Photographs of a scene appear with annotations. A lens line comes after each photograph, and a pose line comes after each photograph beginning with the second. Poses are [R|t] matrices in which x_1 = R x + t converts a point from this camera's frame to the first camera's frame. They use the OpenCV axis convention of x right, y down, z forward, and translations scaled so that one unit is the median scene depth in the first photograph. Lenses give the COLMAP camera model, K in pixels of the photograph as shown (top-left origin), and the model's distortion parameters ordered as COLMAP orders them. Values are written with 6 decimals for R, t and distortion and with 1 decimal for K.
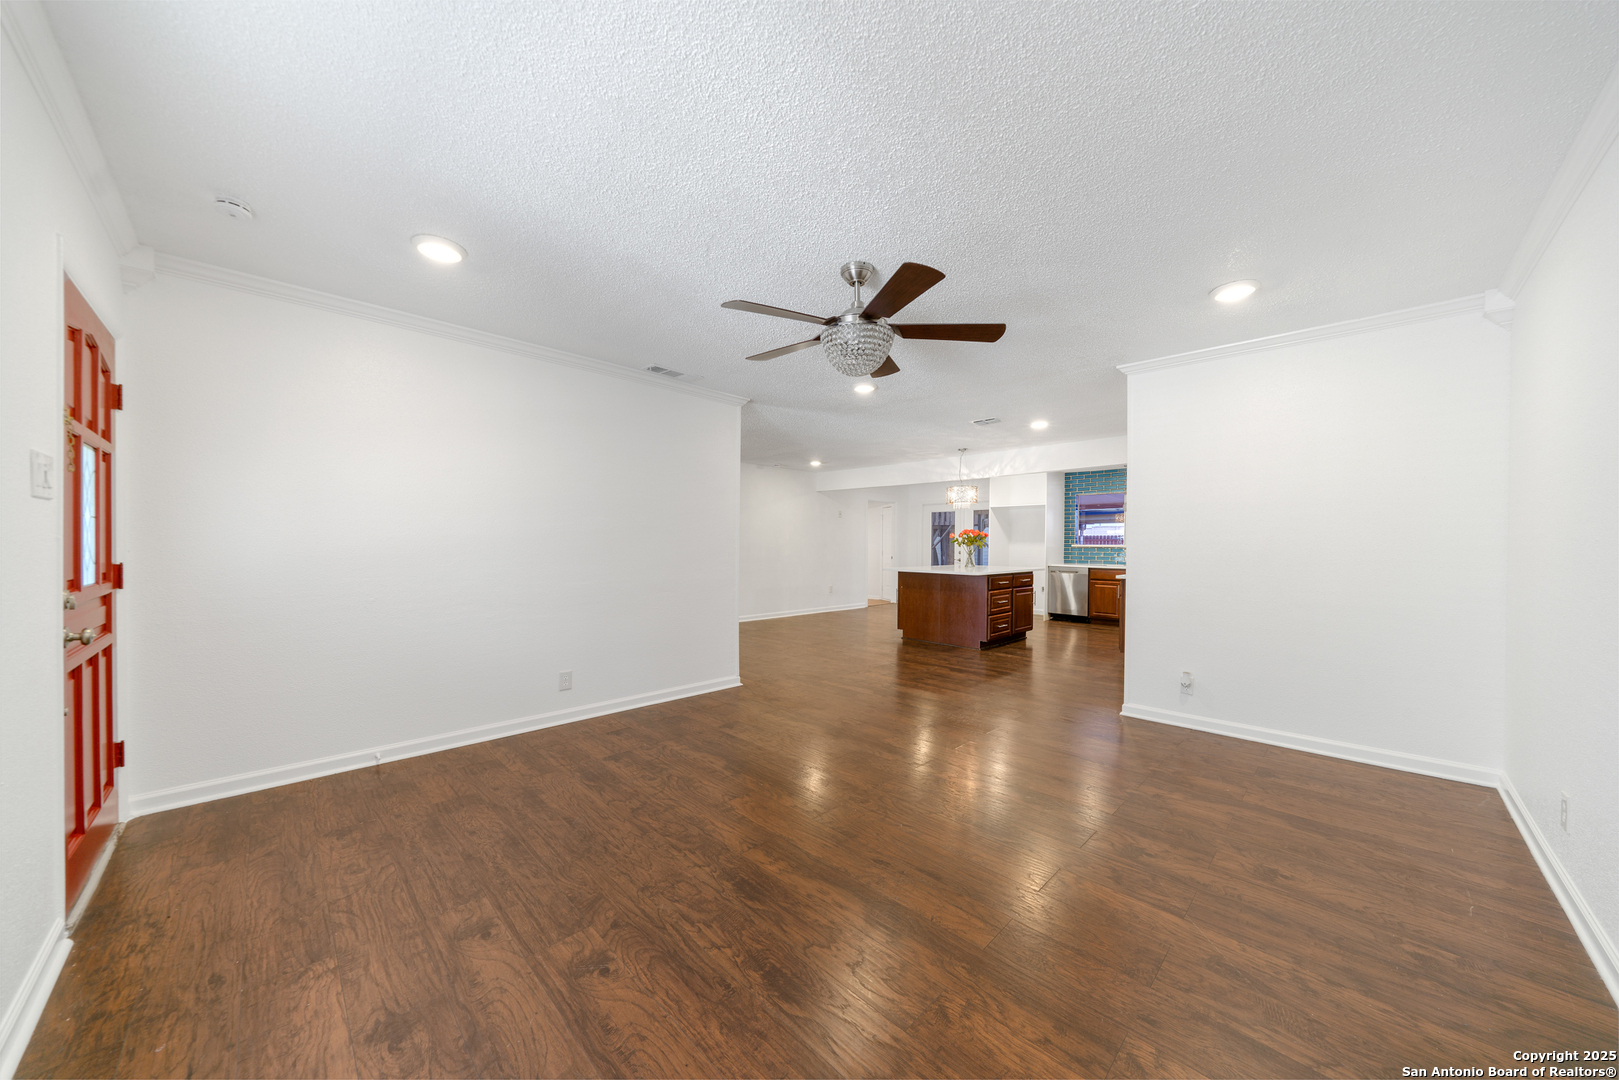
lens RADIAL K [[549.4, 0, 807.2], [0, 549.4, 570.0], [0, 0, 1]] dist [-0.001714, -0.000089]
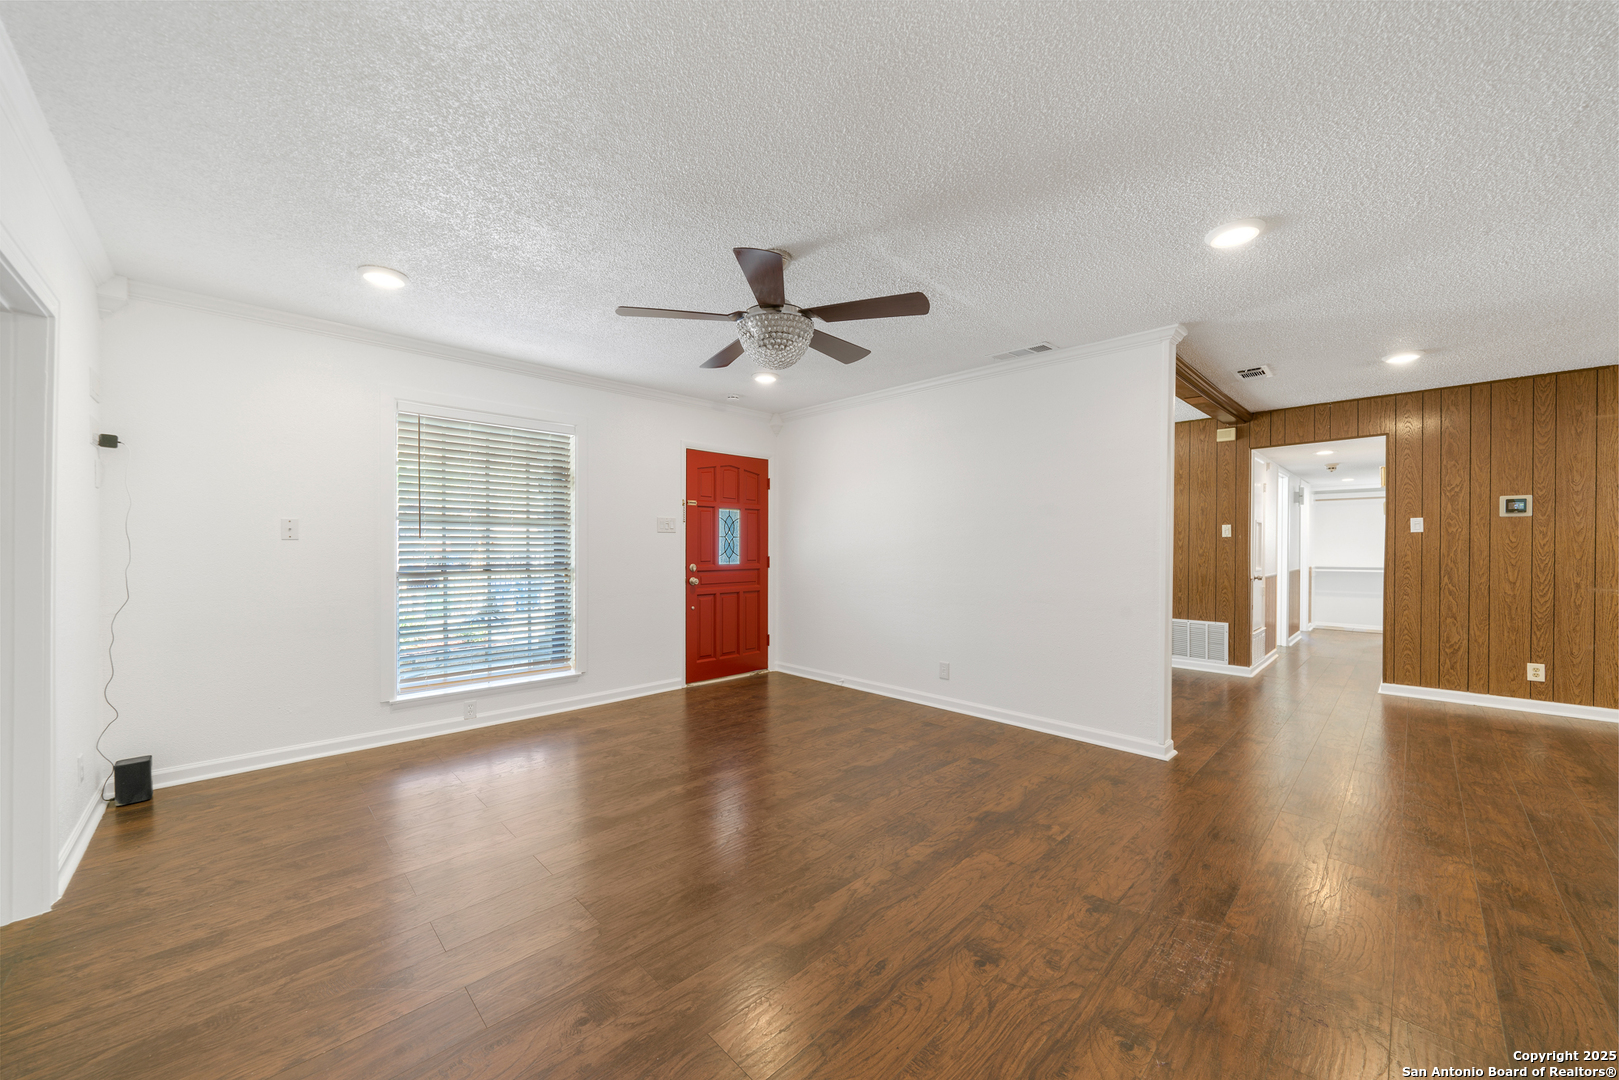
lens RADIAL K [[596.7, 0, 806.5], [0, 596.7, 548.1], [0, 0, 1]] dist [-0.000244, -0.000033]
pose [[-0.009039, -0.002683, -0.999956, 1.090765], [-0.047864, 0.998851, -0.002247, -0.041411], [0.998813, 0.047841, -0.009157, 1.023055]]
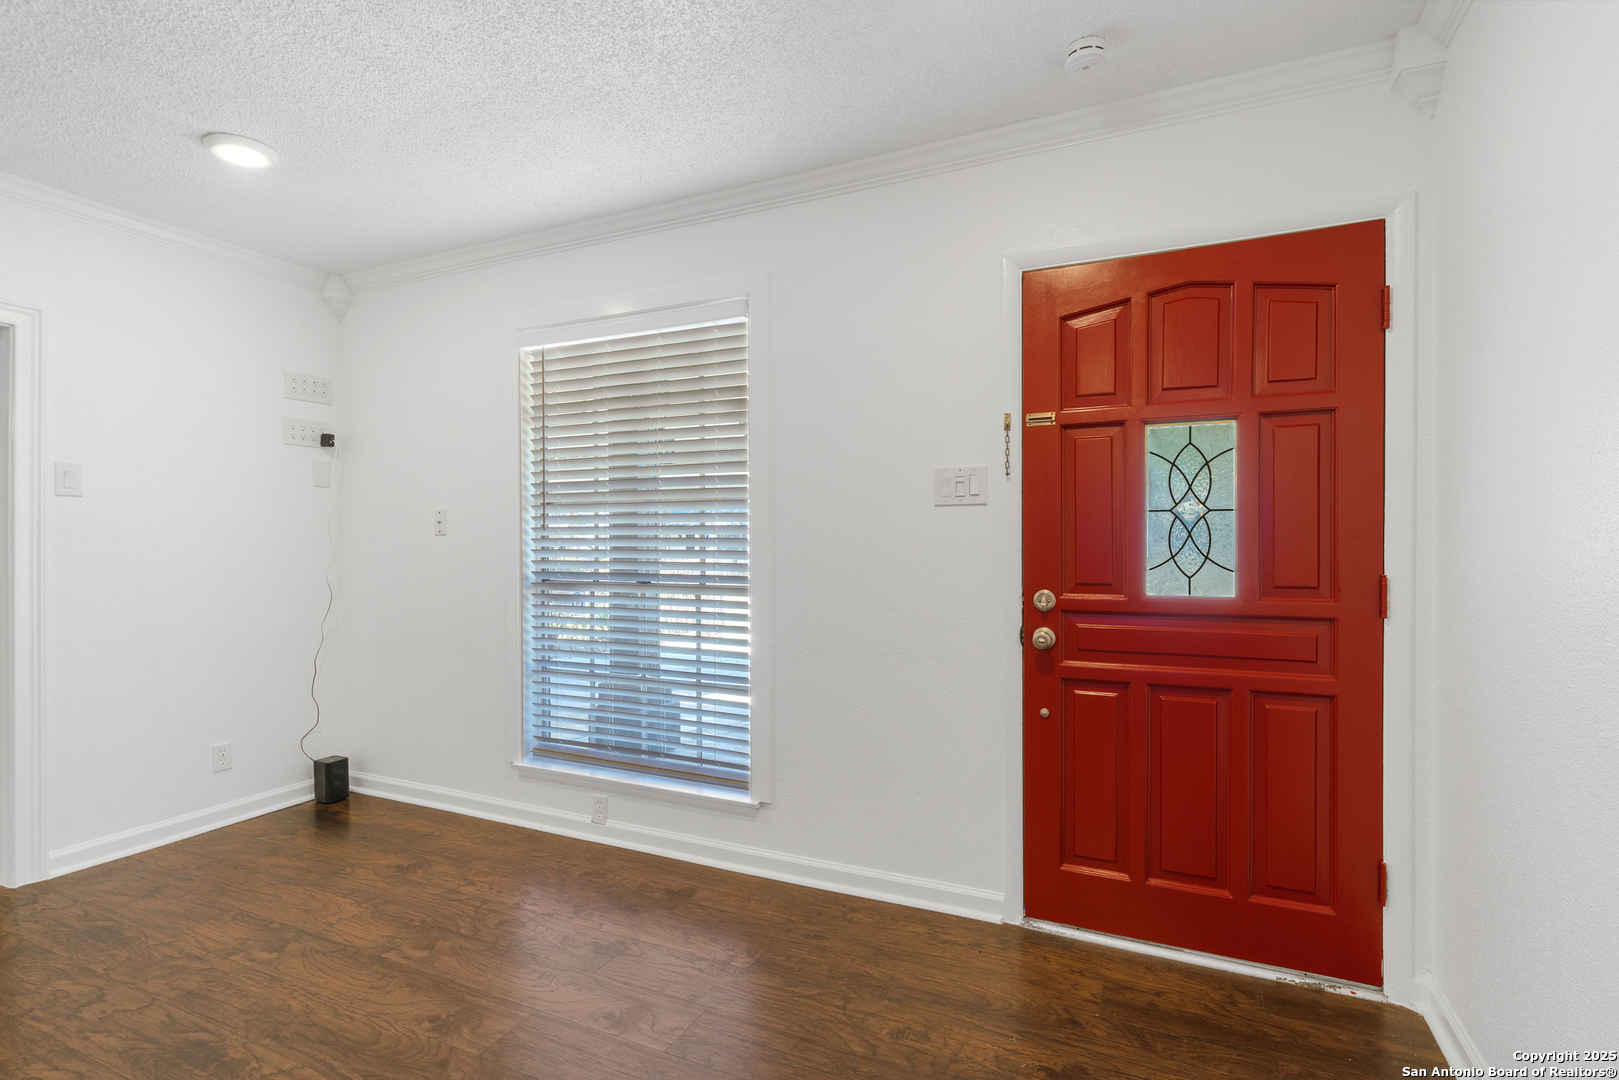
lens RADIAL K [[784.4, 0, 804.8], [0, 784.4, 551.3], [0, 0, 1]] dist [0.001775, 0.000412]
pose [[-0.941105, 0.000420, -0.338113, -0.301191], [-0.018462, 0.998444, 0.052625, -0.064892], [0.337609, 0.055768, -0.939633, 1.406968]]
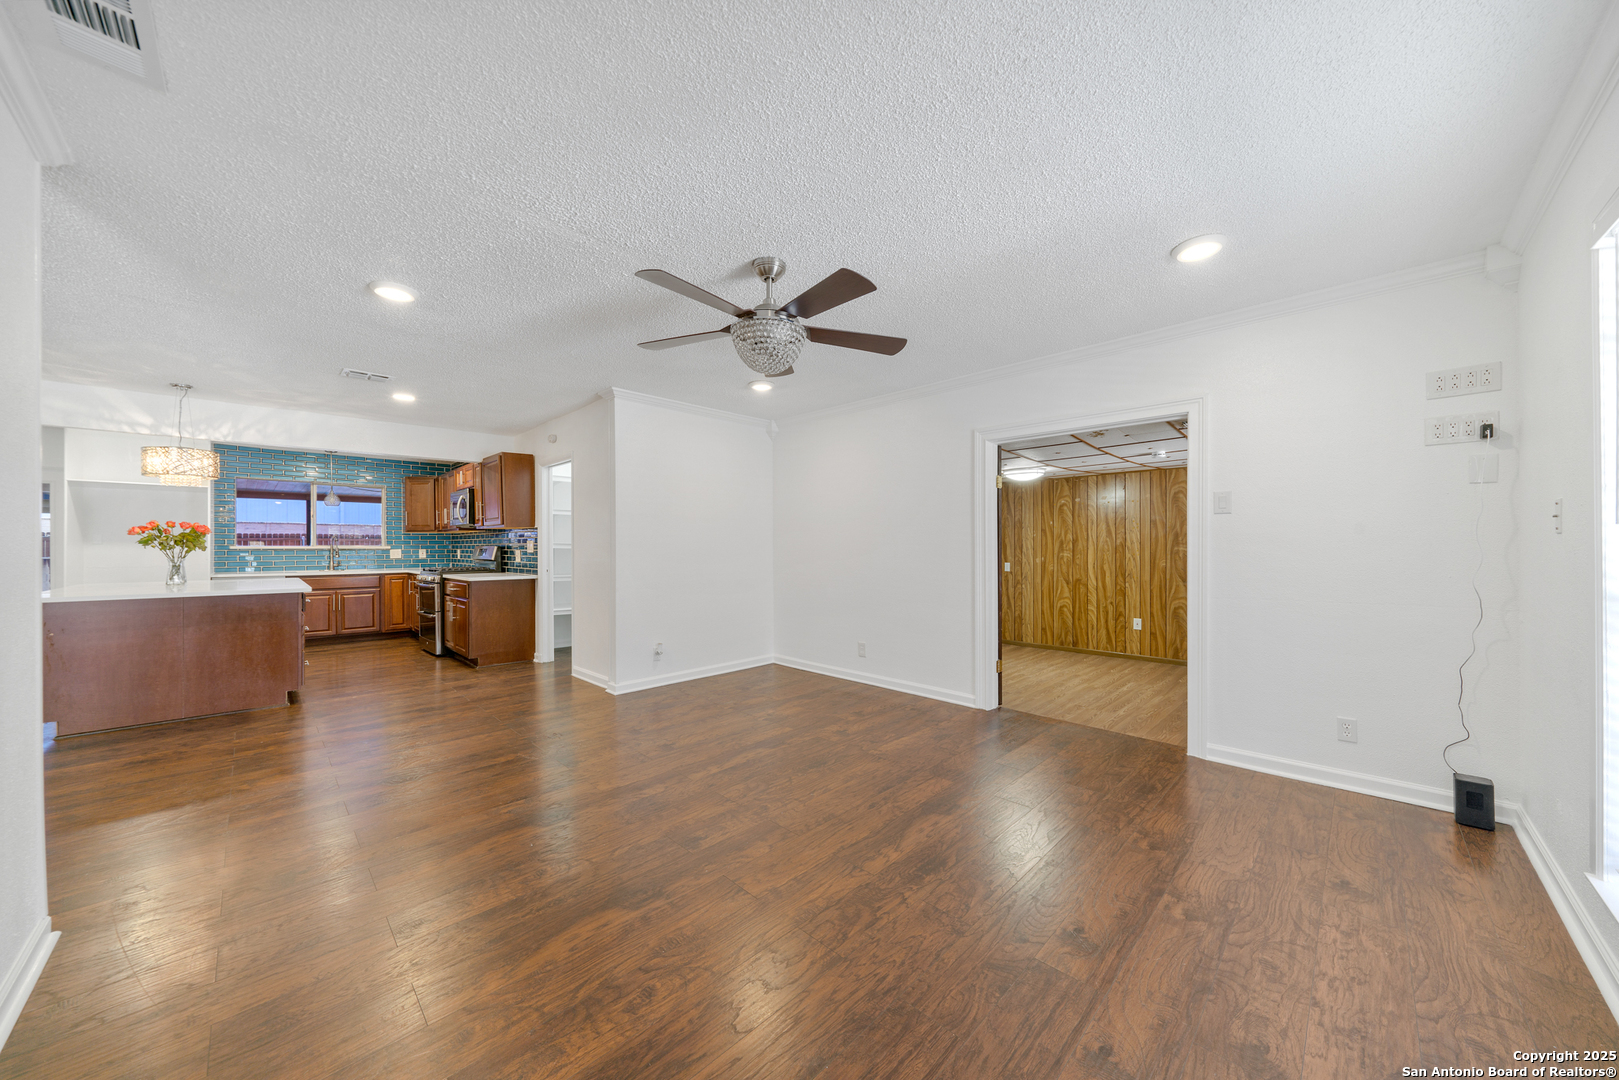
lens RADIAL K [[561.3, 0, 809.5], [0, 561.3, 540.0], [0, 0, 1]] dist [-0.001735, -0.000159]
pose [[-0.008946, 0.007604, 0.999931, -0.891404], [0.048916, 0.998777, -0.007158, -0.042847], [-0.998763, 0.048848, -0.009307, 0.900248]]
